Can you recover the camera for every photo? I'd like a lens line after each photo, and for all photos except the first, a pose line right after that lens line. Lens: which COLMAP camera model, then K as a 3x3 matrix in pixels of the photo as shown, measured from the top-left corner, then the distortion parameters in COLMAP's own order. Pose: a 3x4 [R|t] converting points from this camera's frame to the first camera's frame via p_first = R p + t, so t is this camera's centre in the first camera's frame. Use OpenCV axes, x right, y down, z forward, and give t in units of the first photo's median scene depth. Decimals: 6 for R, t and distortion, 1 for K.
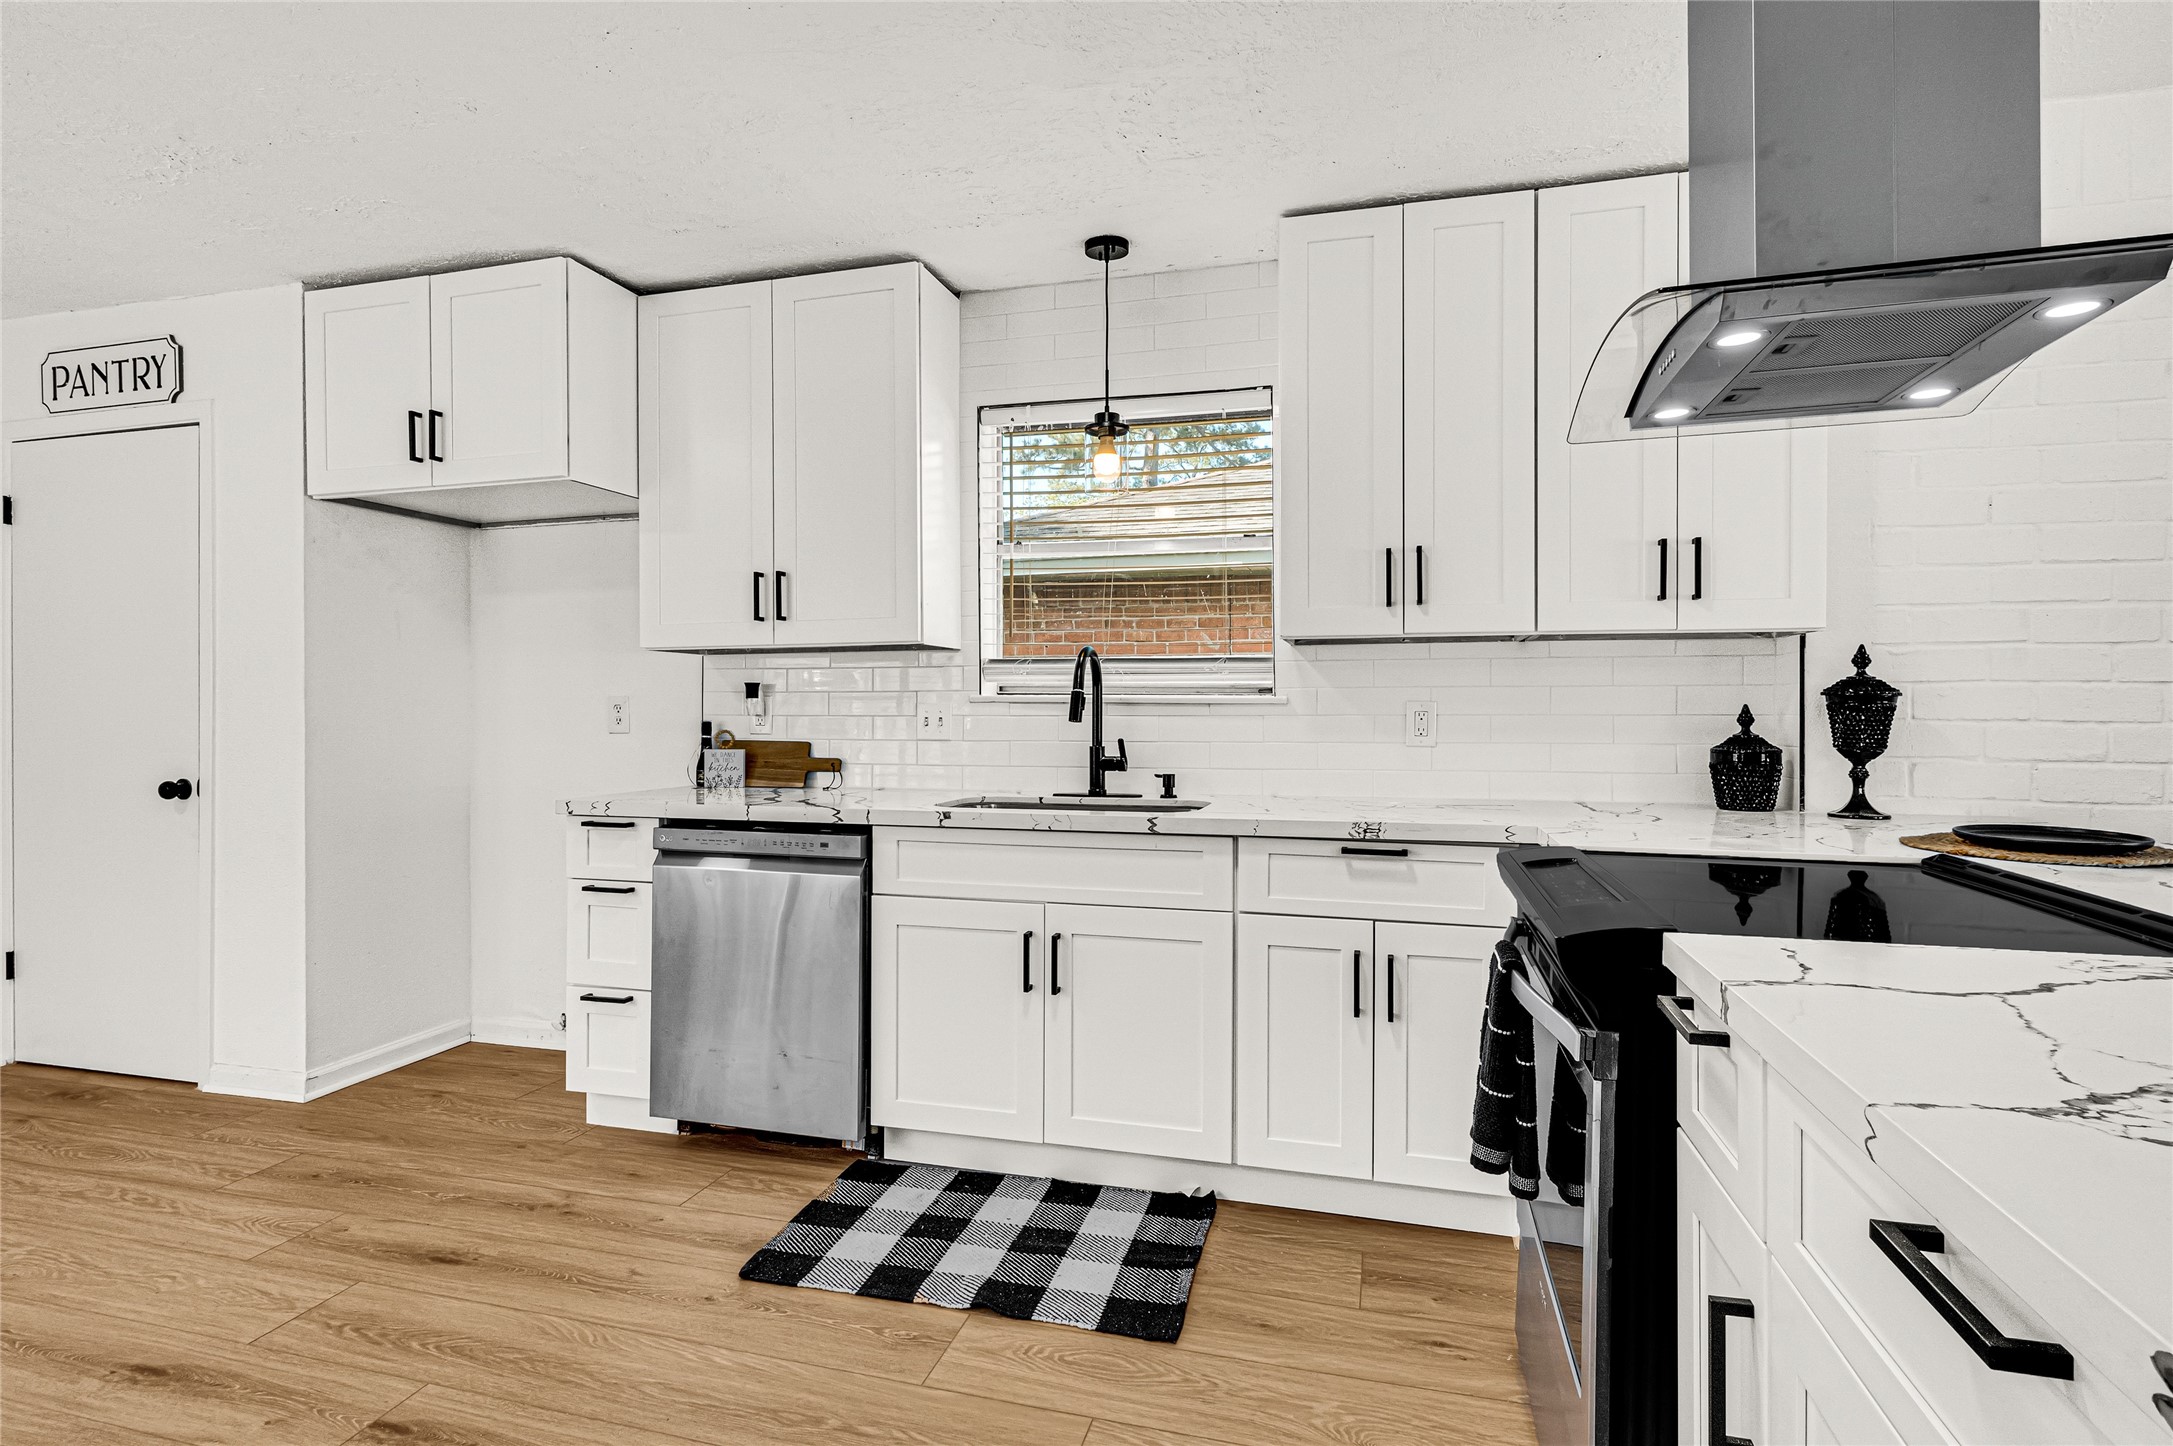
lens RADIAL K [[1082.4, 0, 1076.2], [0, 1082.4, 714.3], [0, 0, 1]] dist [-0.001245, -0.000881]
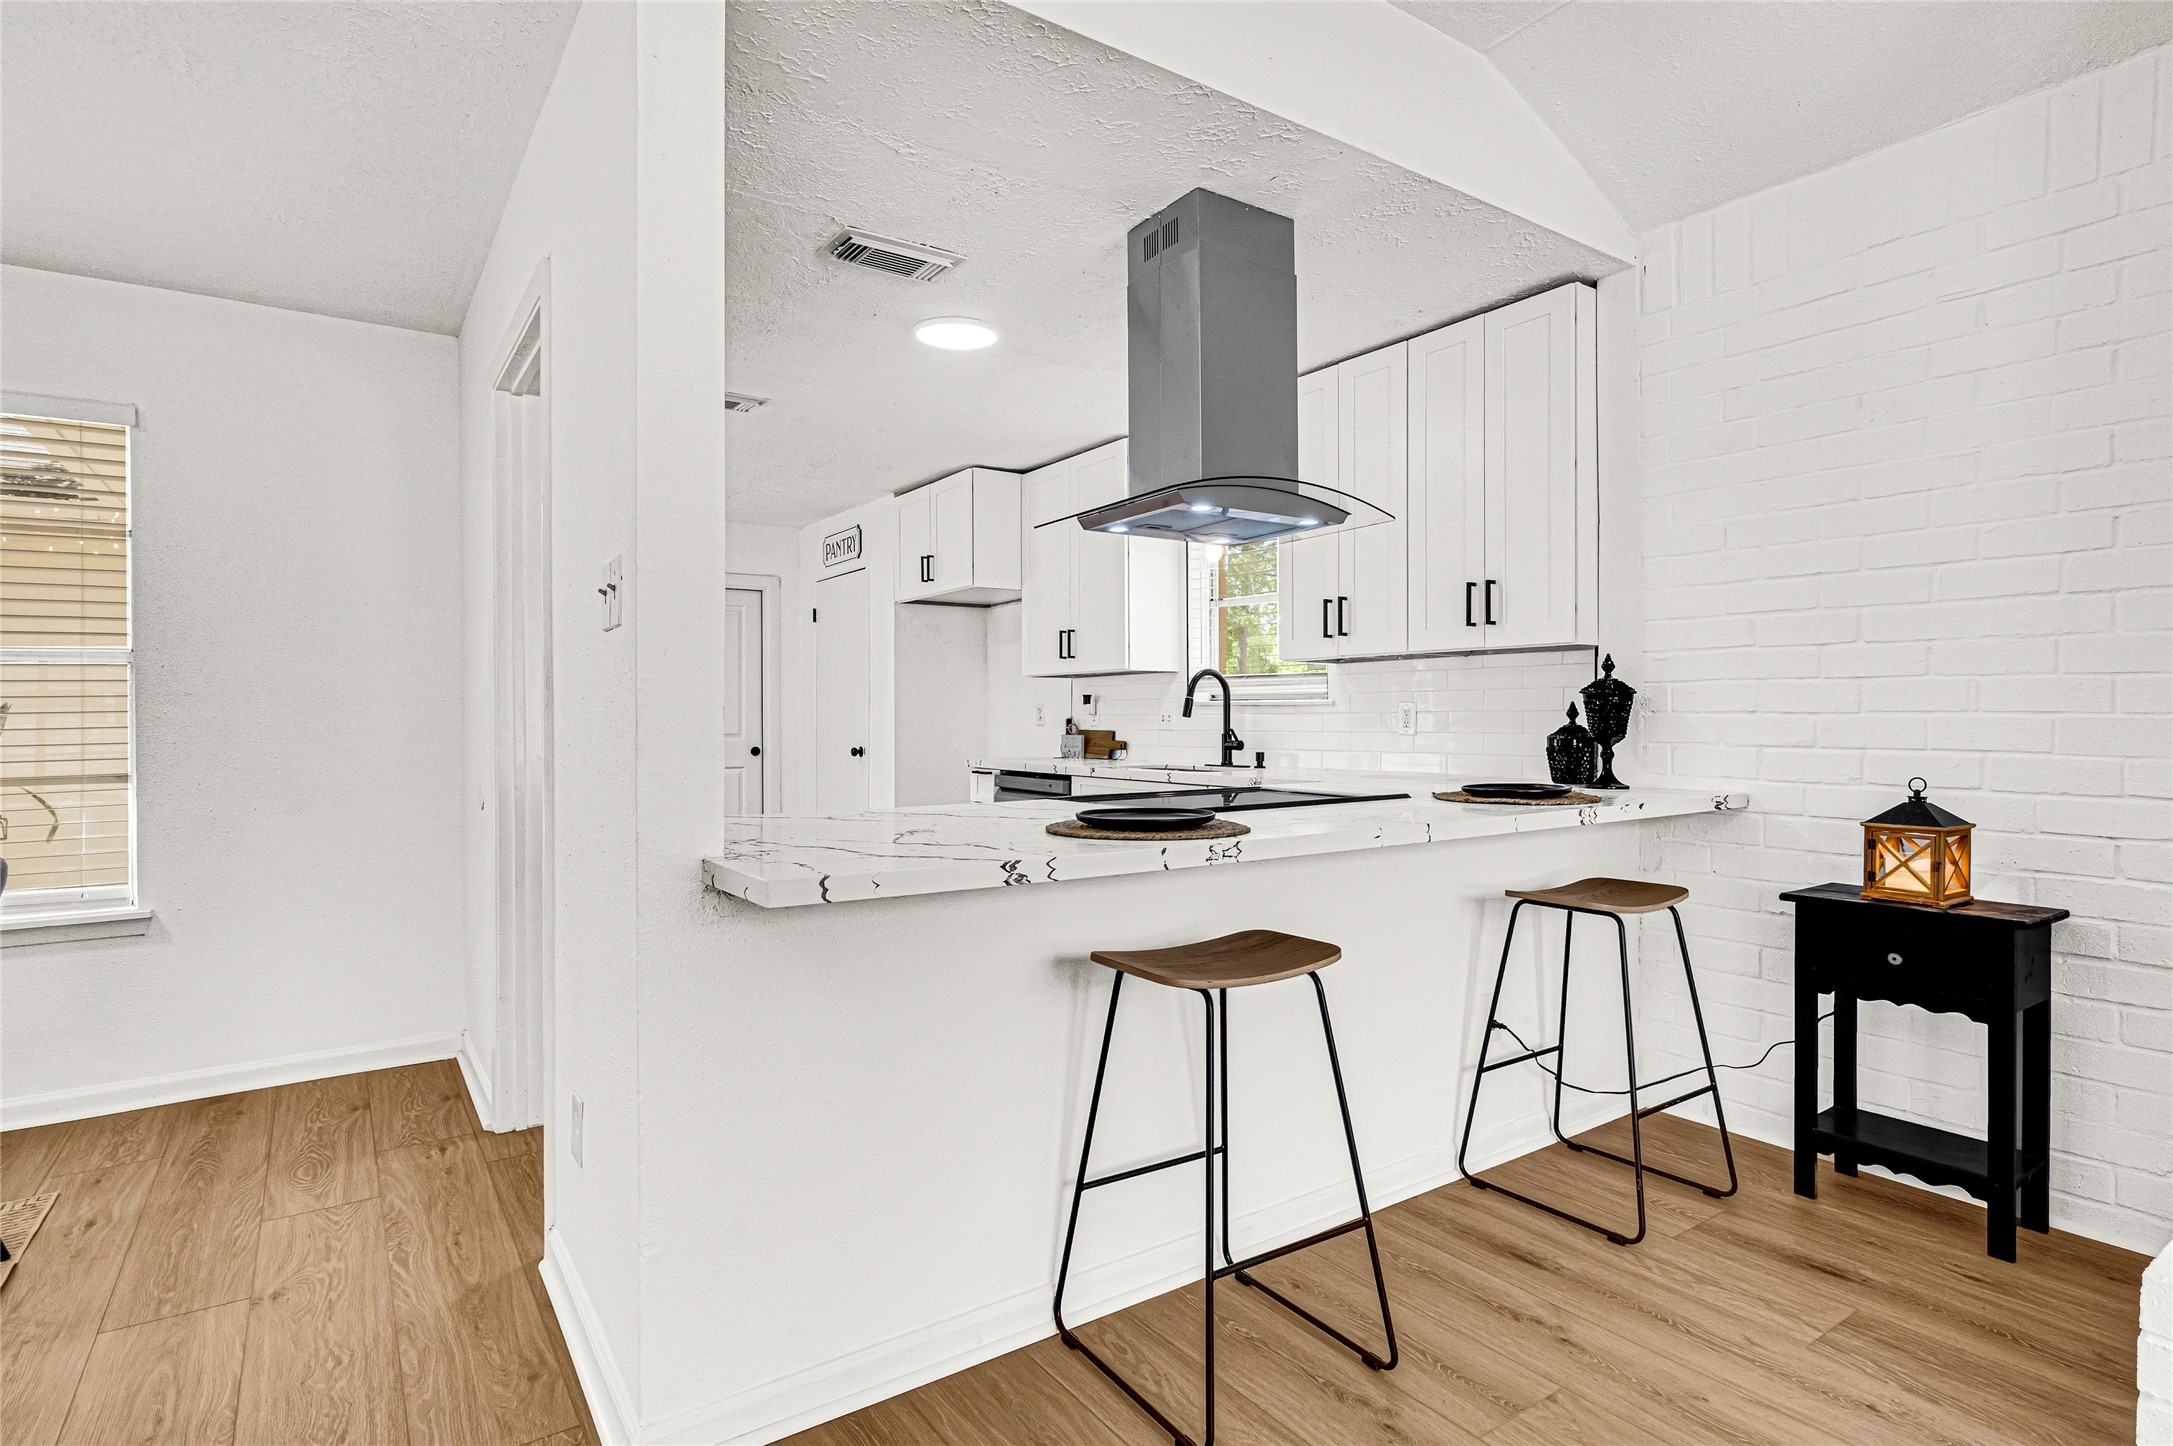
lens RADIAL K [[1100.9, 0, 1086.5], [0, 1100.9, 723.0], [0, 0, 1]] dist [-0.003132, 0.001183]
pose [[0.768614, 0.000610, -0.639712, 0.957778], [0.001720, 0.999994, 0.003021, 0.011114], [0.639710, -0.003422, 0.768609, -0.354342]]
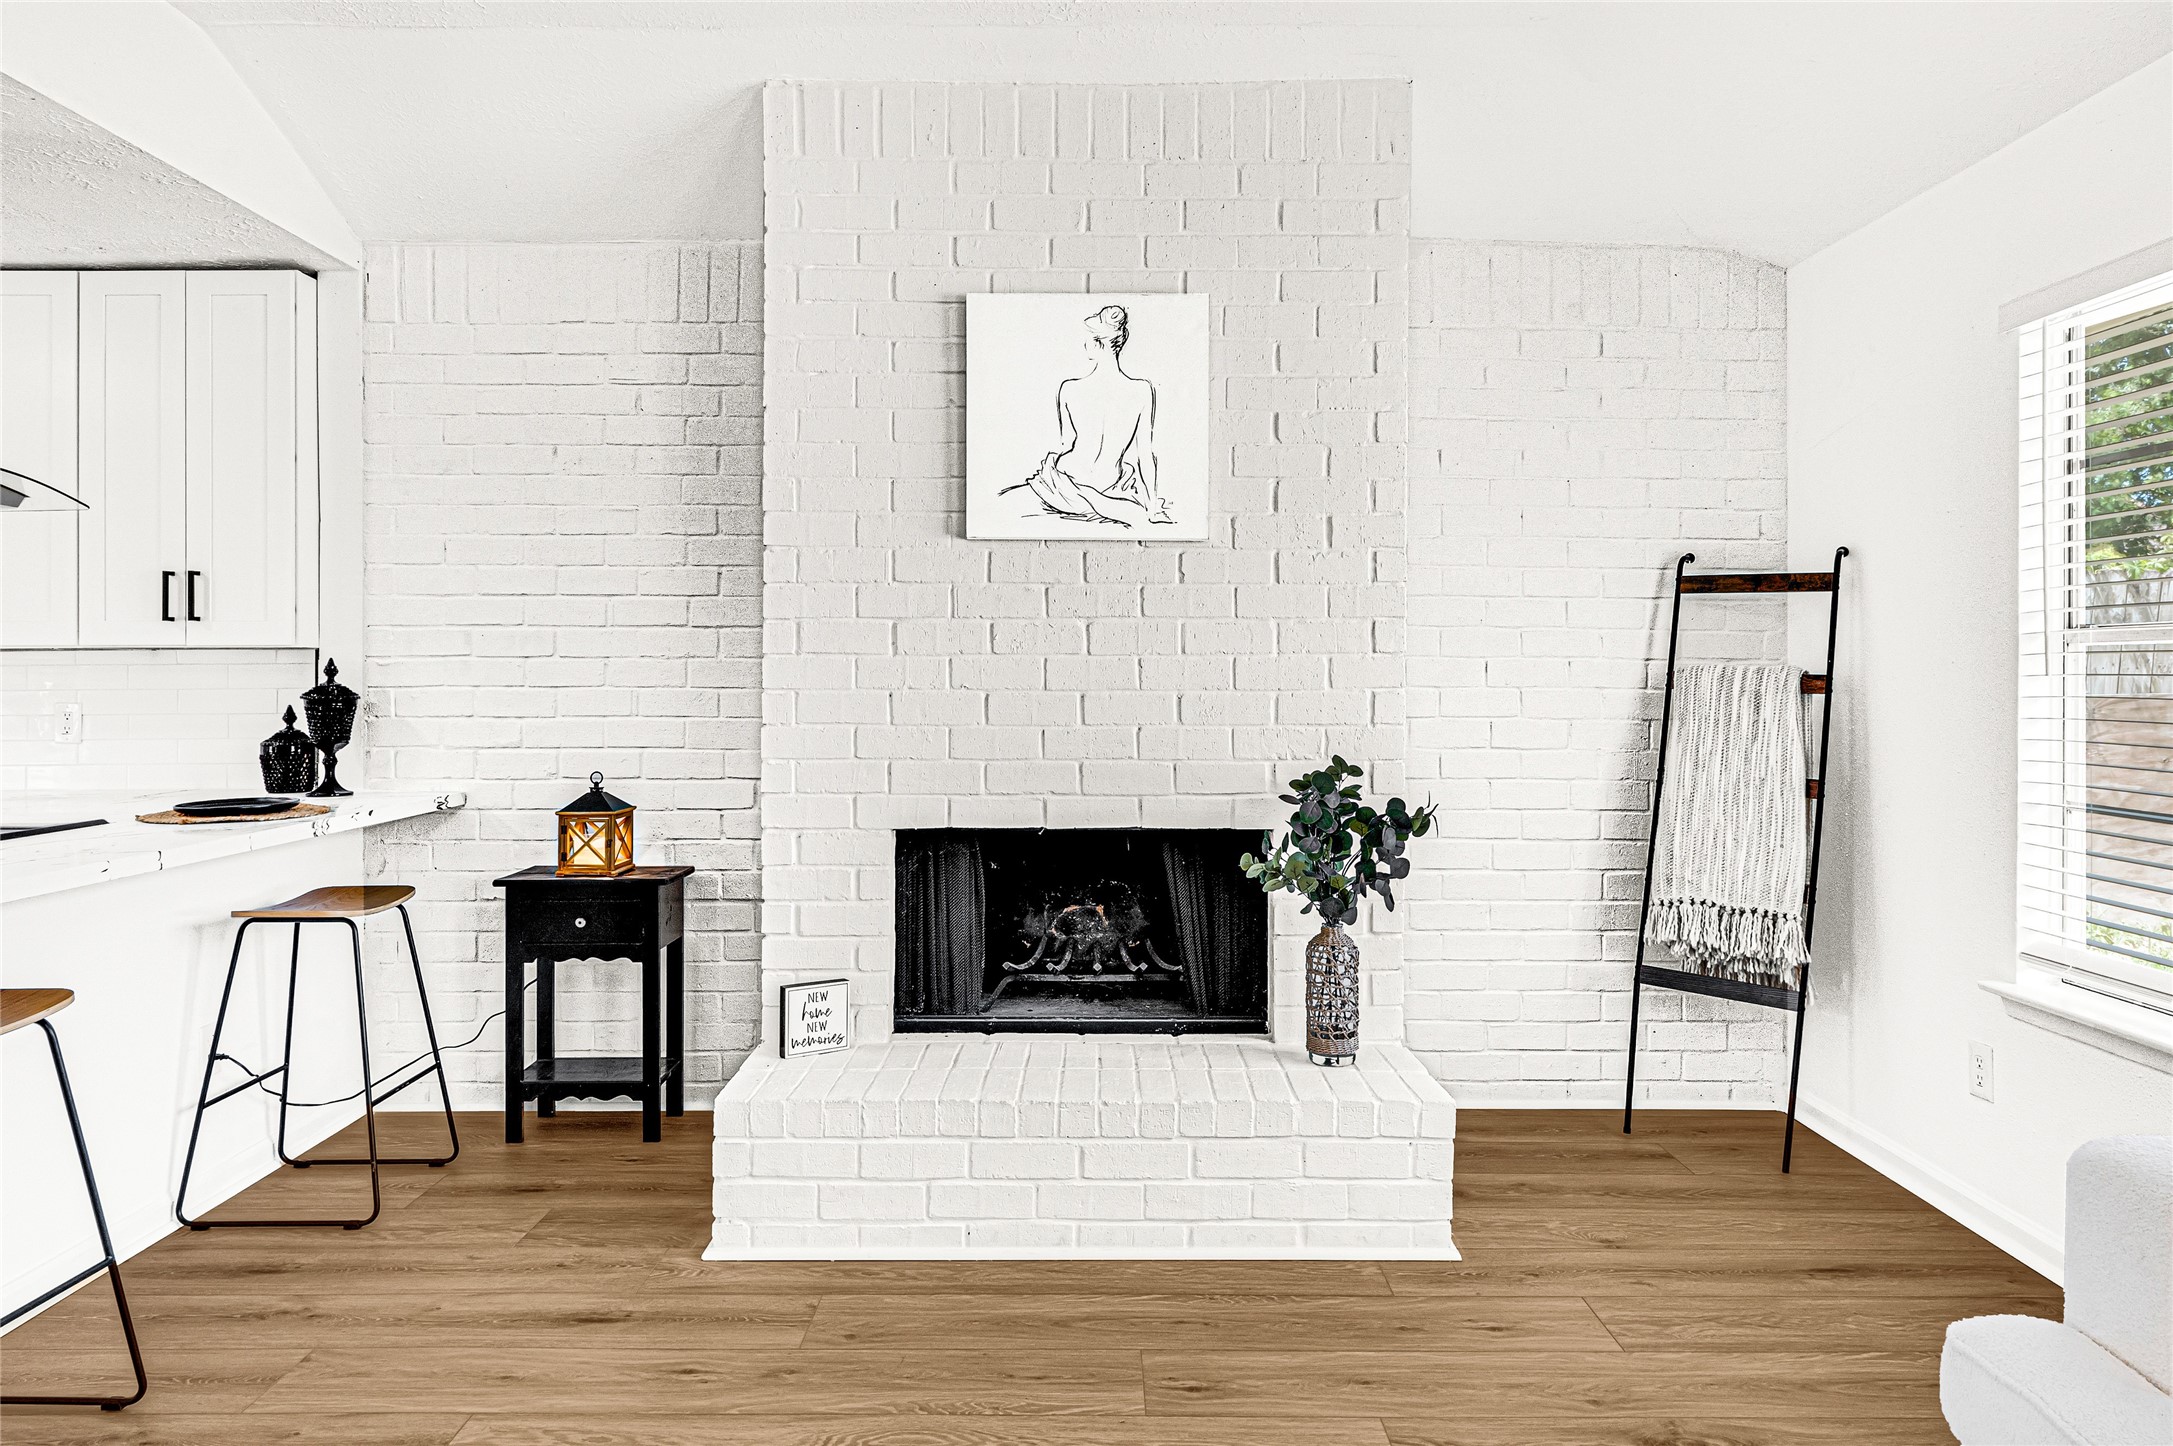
lens RADIAL K [[1387.8, 0, 1083.1], [0, 1387.8, 667.8], [0, 0, 1]] dist [0.002603, 0.001723]
pose [[0.963070, -0.003972, 0.269222, 1.000904], [0.006859, 0.999929, -0.009784, -0.027964], [-0.269164, 0.011269, 0.963028, -0.702907]]
